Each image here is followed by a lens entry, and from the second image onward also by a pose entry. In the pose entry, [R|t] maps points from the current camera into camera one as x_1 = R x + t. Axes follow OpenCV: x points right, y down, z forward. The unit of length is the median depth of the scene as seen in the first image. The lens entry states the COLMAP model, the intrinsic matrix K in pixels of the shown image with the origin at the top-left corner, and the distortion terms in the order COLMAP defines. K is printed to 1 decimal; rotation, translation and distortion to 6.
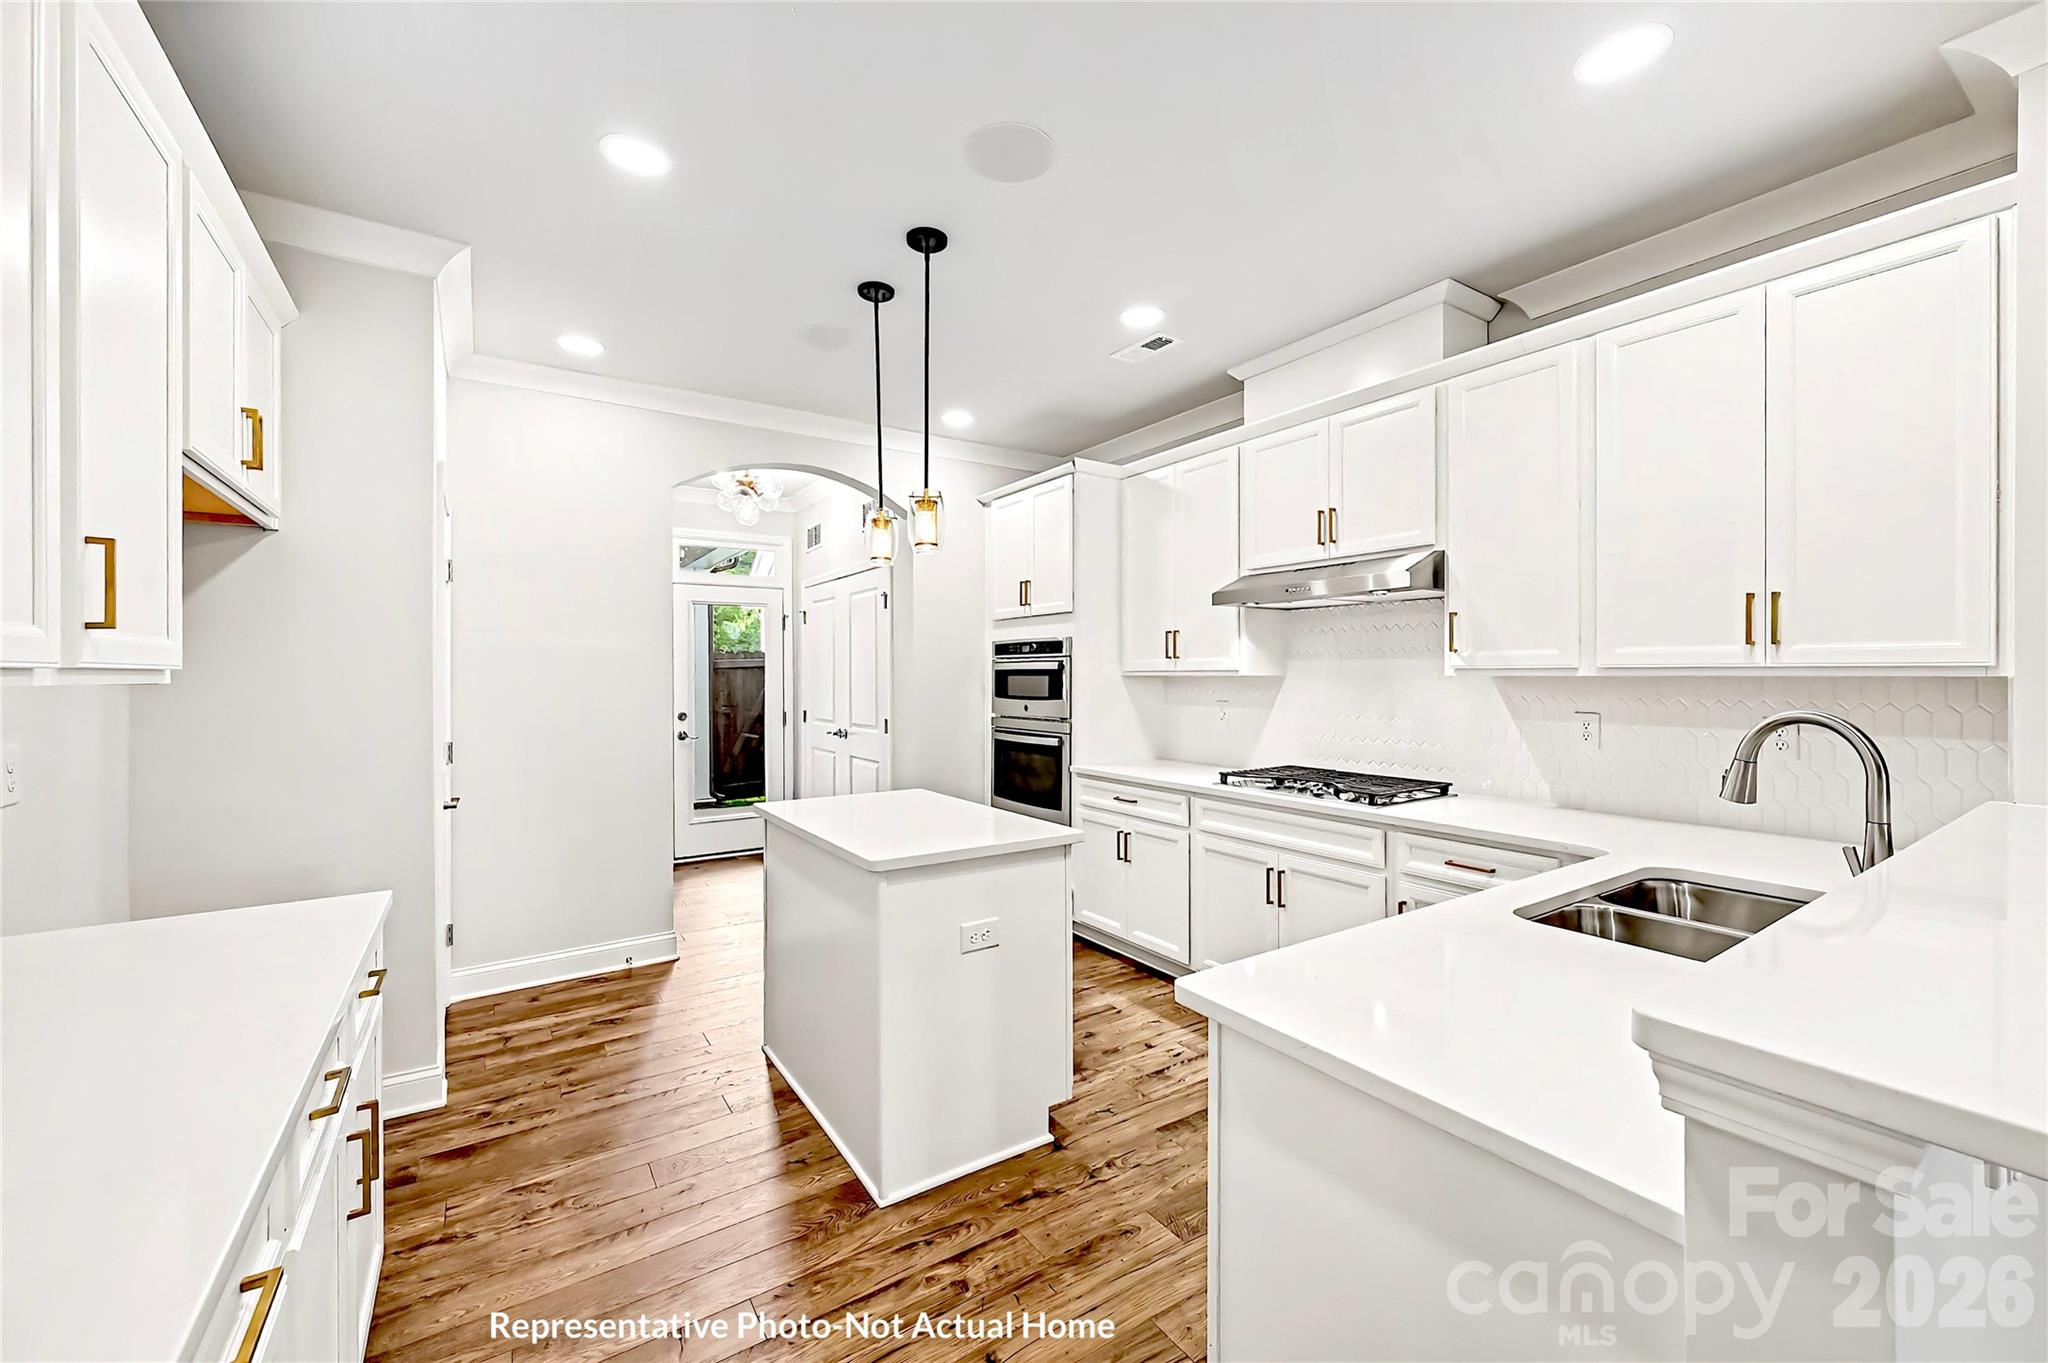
lens RADIAL K [[800.3, 0, 1024.0], [0, 800.3, 681.5], [0, 0, 1]] dist [-0.000275, -0.000154]
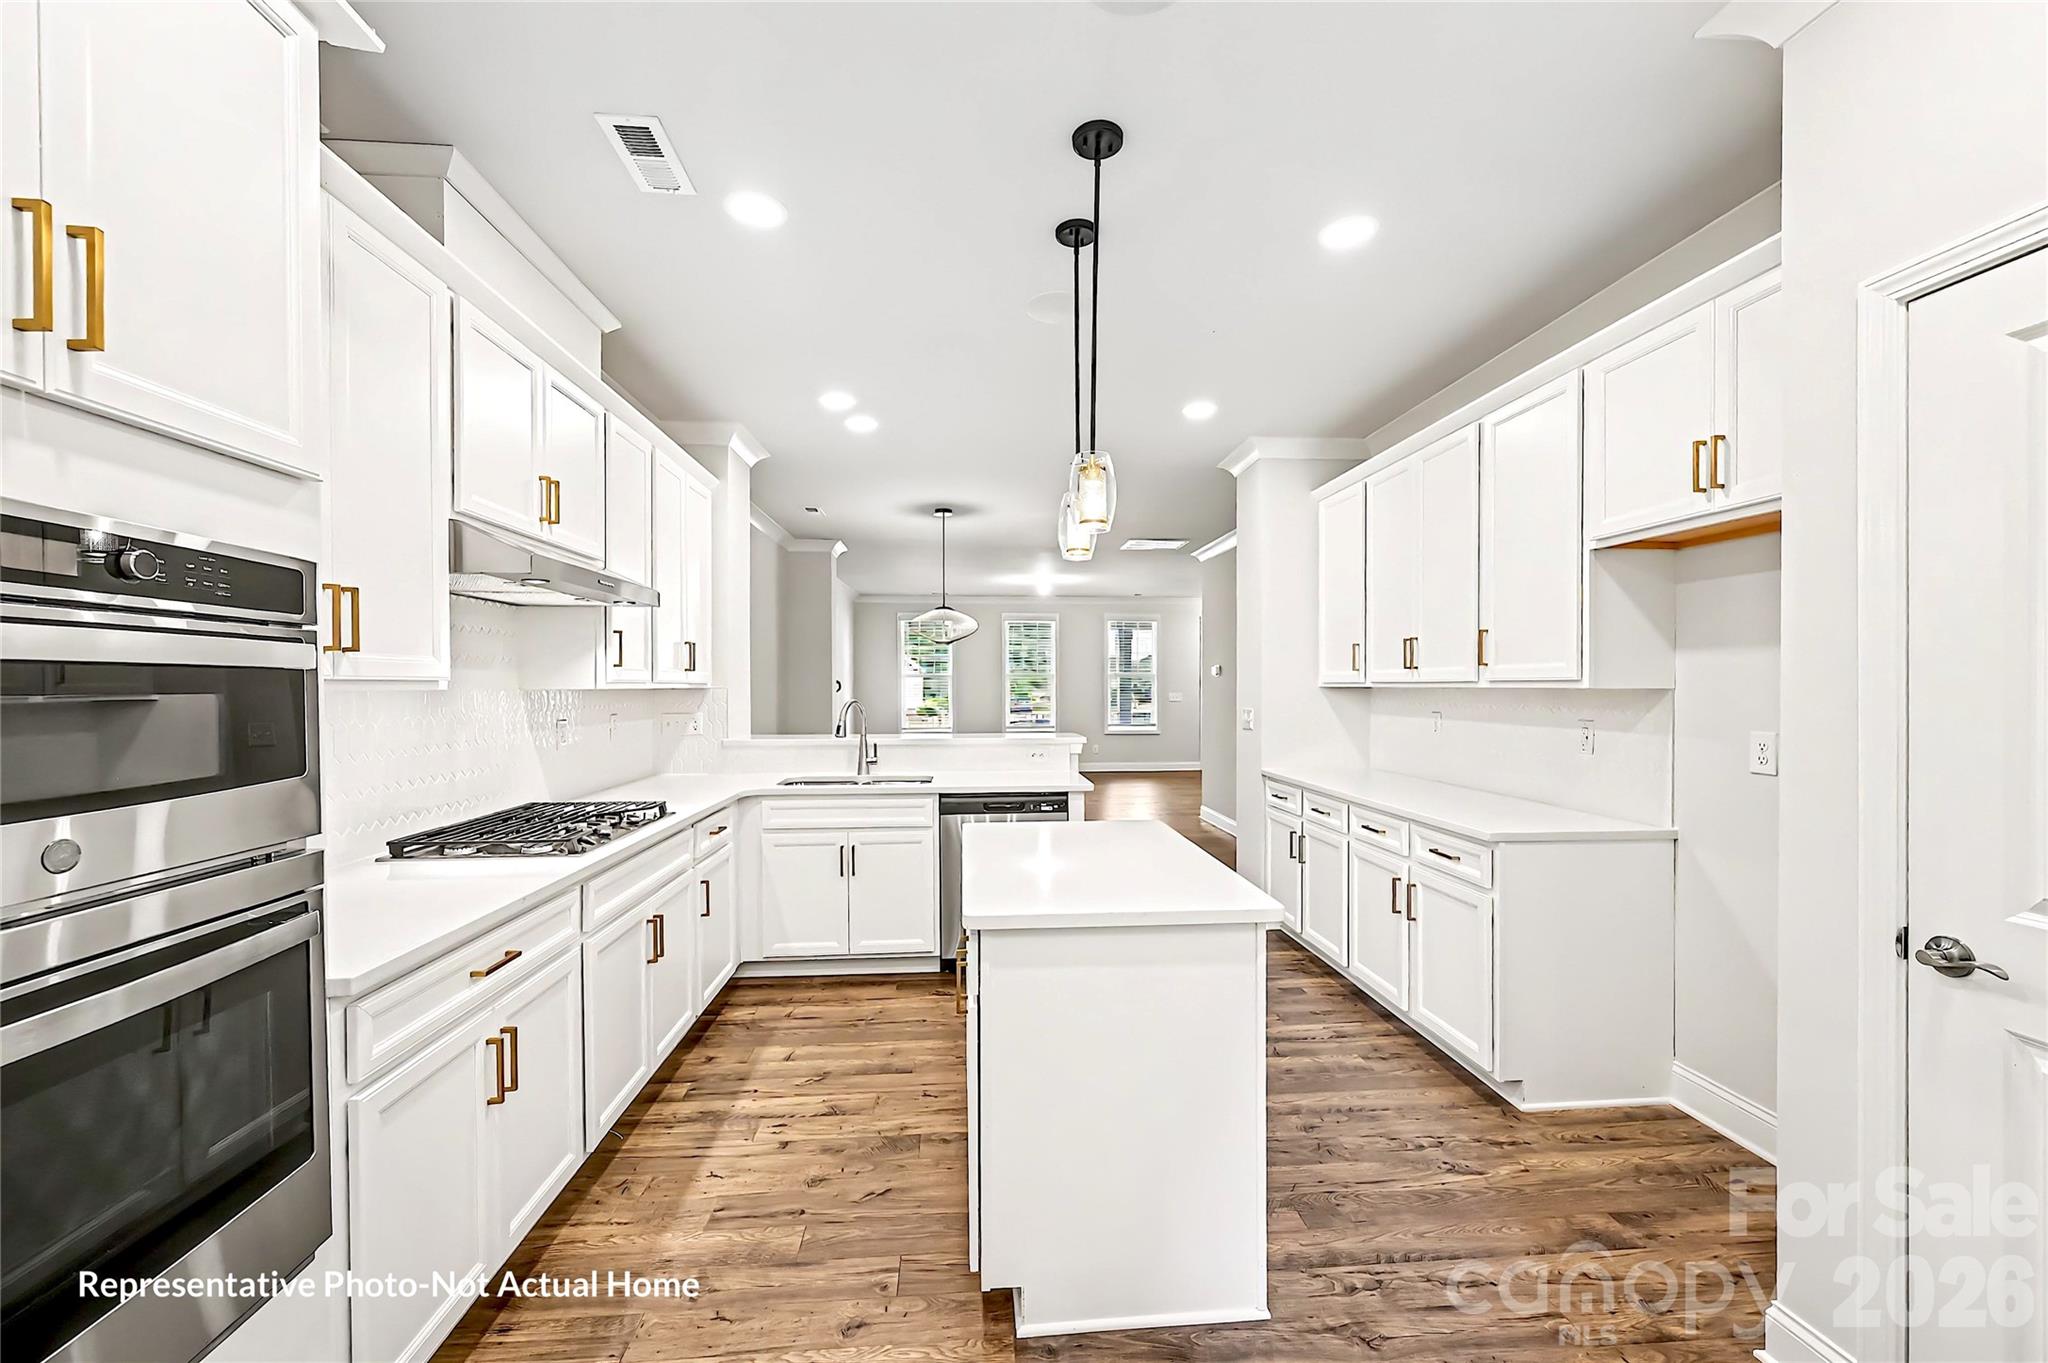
lens RADIAL K [[800.3, 0, 1024.0], [0, 800.3, 681.5], [0, 0, 1]] dist [-0.000275, -0.000154]
pose [[-0.871701, 0.003003, 0.490028, -0.308964], [0.005650, 0.999976, 0.003922, -0.010235], [-0.490005, 0.006187, -0.871698, 1.079791]]
